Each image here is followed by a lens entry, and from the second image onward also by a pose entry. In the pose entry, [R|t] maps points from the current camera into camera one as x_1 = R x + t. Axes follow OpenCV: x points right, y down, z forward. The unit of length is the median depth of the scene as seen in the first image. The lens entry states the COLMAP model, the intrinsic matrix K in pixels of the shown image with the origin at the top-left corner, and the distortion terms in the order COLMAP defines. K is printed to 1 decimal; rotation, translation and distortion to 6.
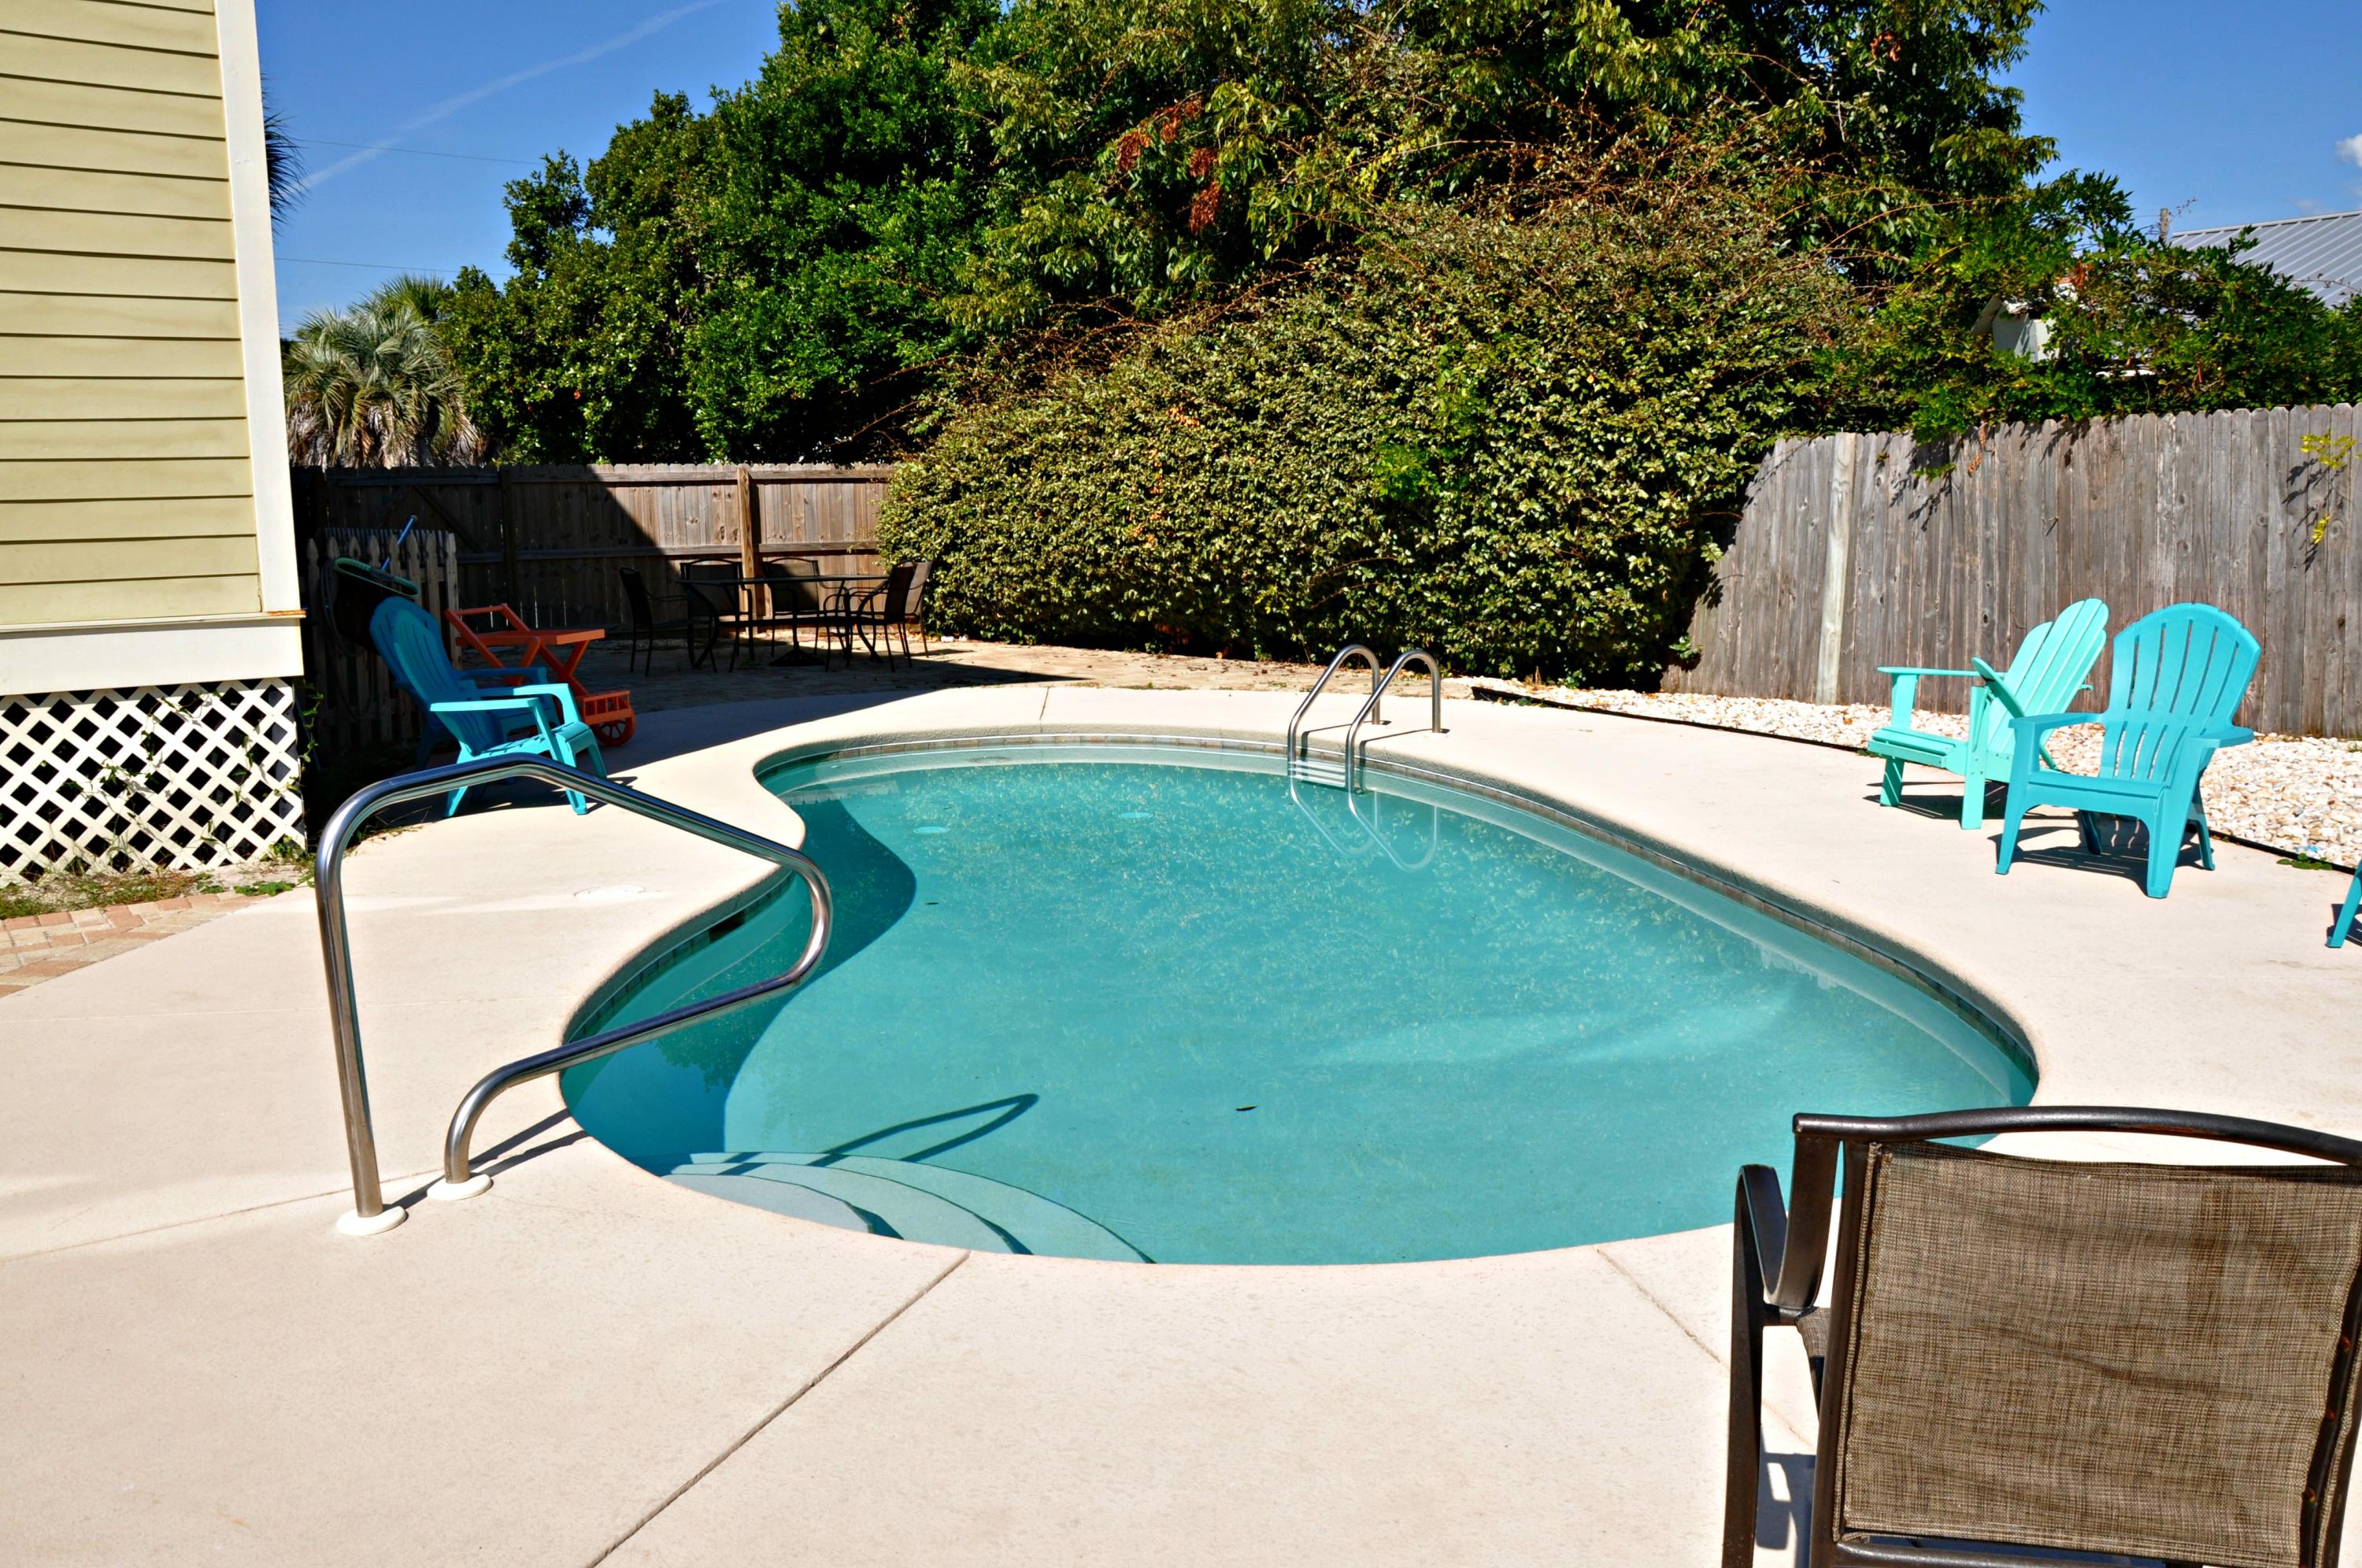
lens RADIAL K [[1863.4, 0, 1193.9], [0, 1863.4, 777.7], [0, 0, 1]] dist [-0.133511, 0.069287]
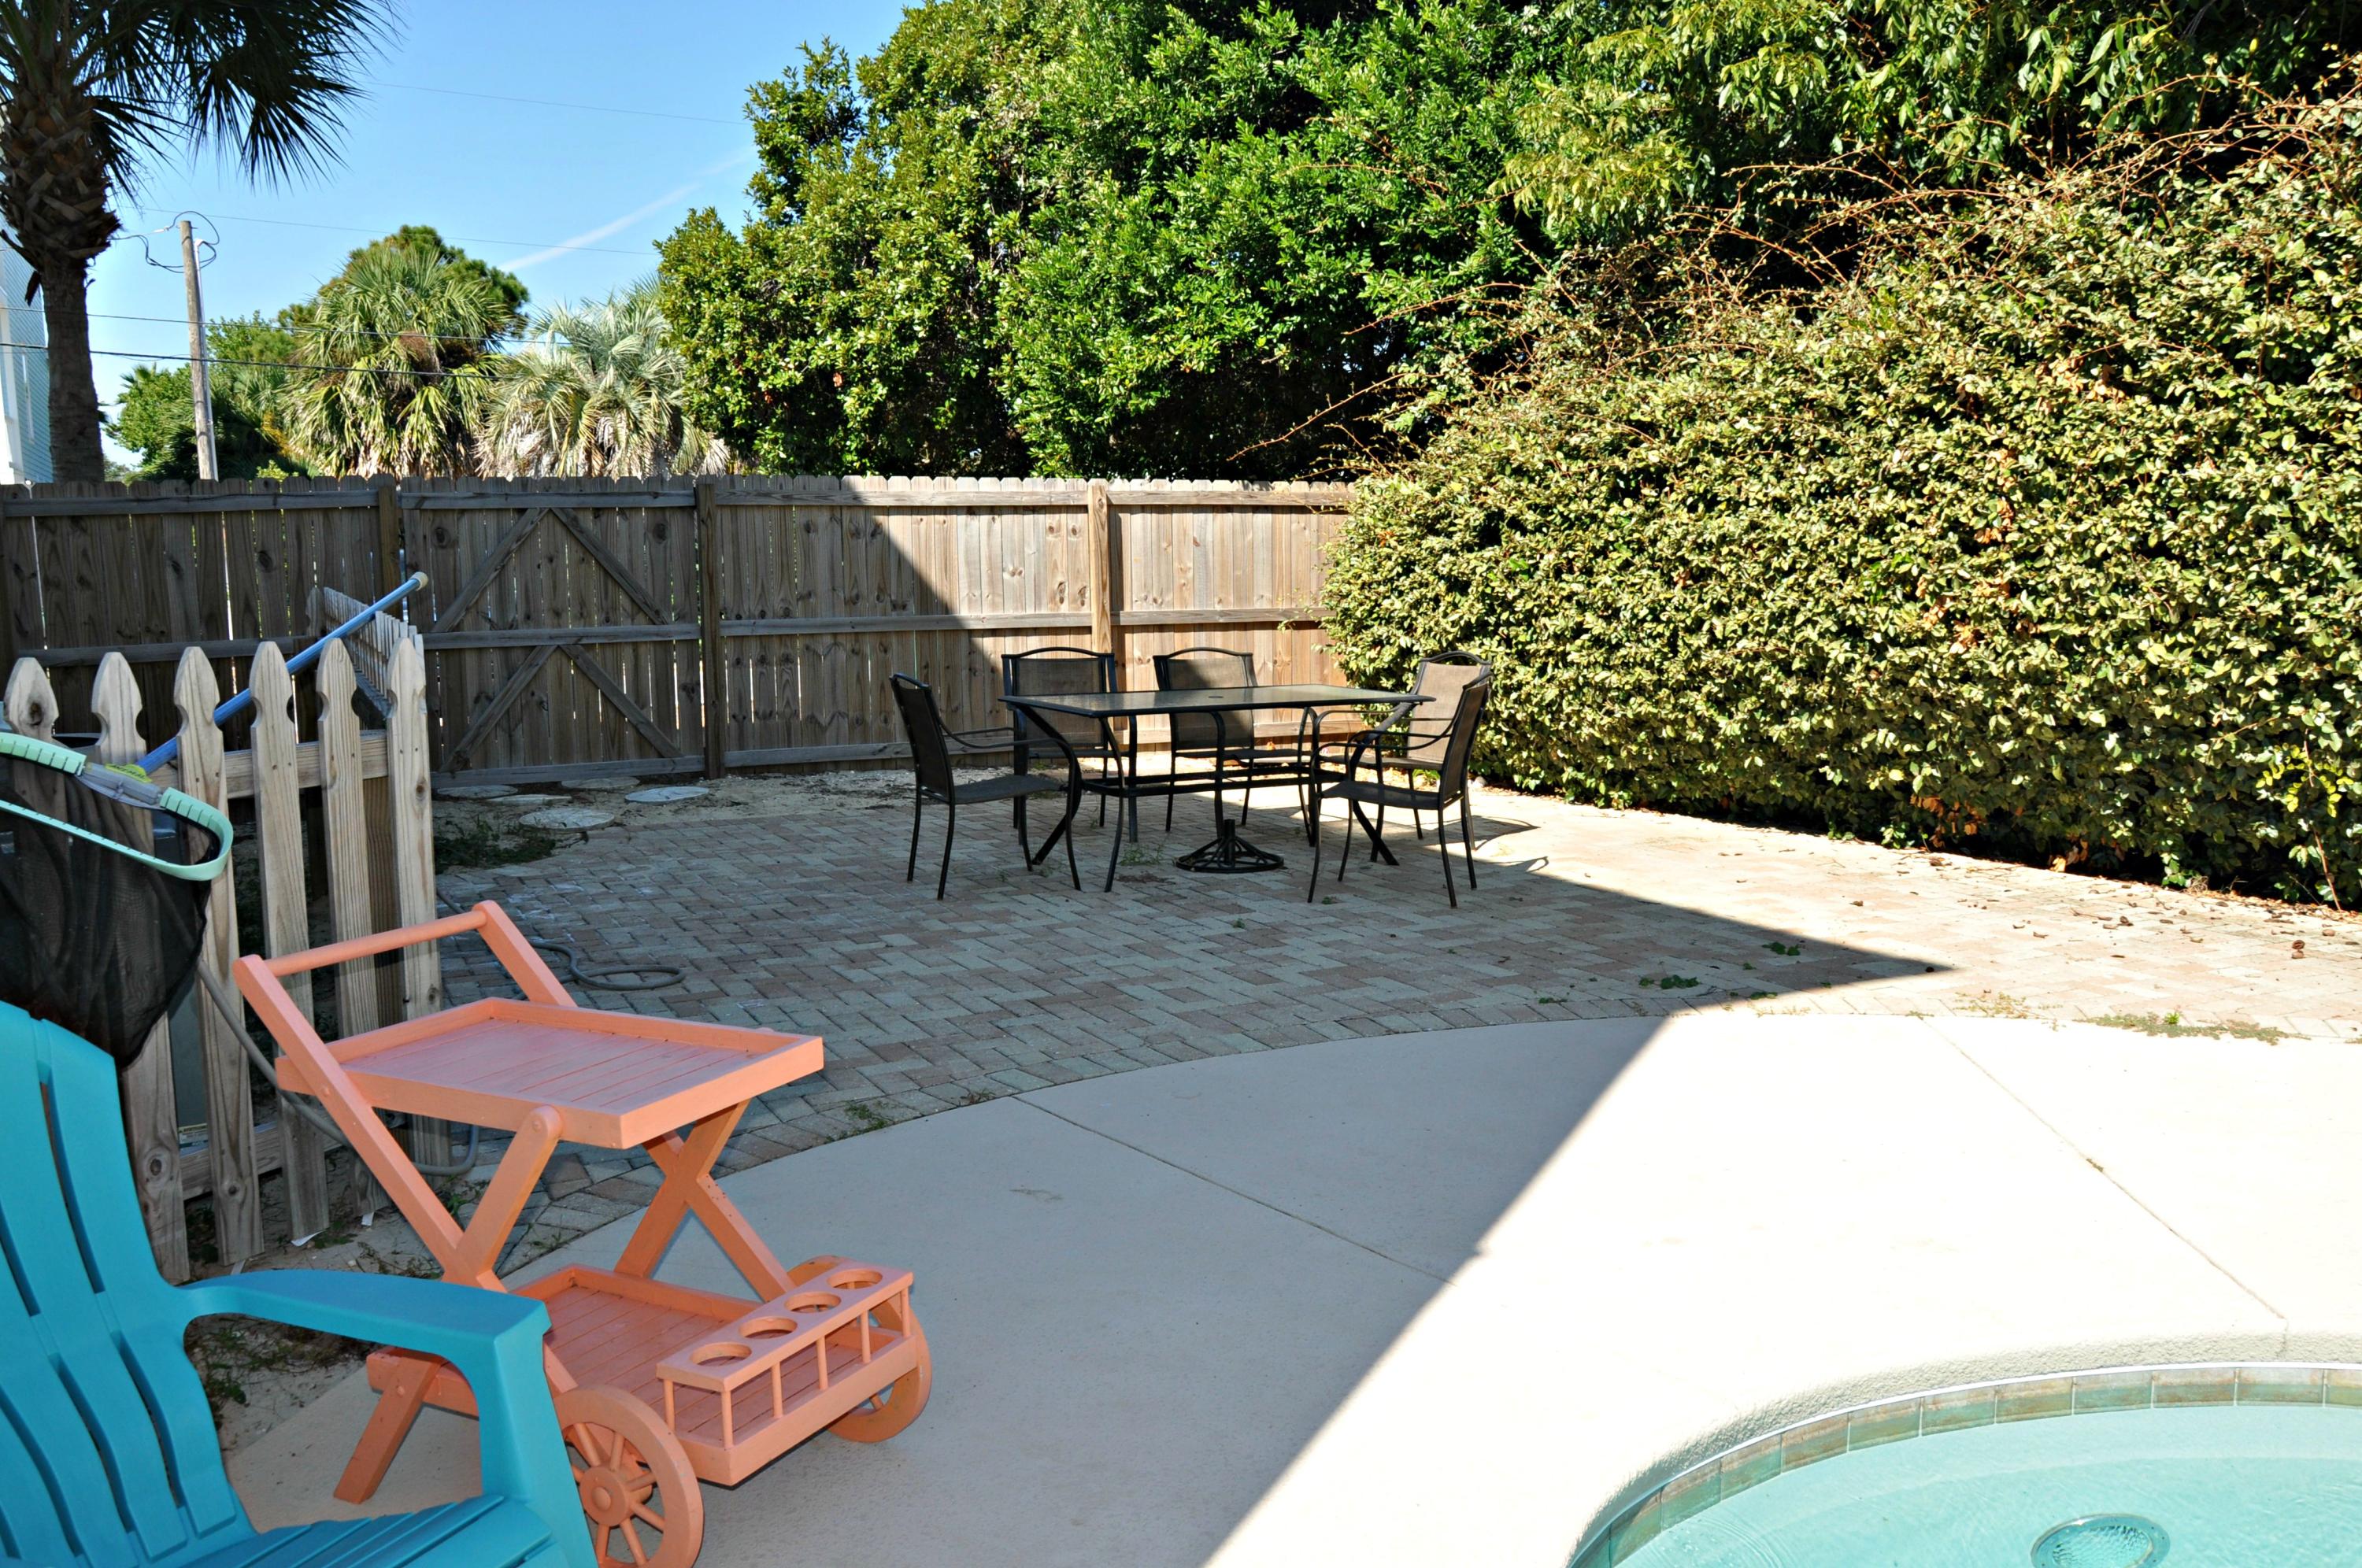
lens RADIAL K [[1863.4, 0, 1180.2], [0, 1863.4, 760.0], [0, 0, 1]] dist [-0.133511, 0.069287]
pose [[0.988791, 0.022631, -0.147580, -0.129946], [-0.026935, 0.999266, -0.027233, -0.064565], [0.146855, 0.030903, 0.988675, 0.417910]]
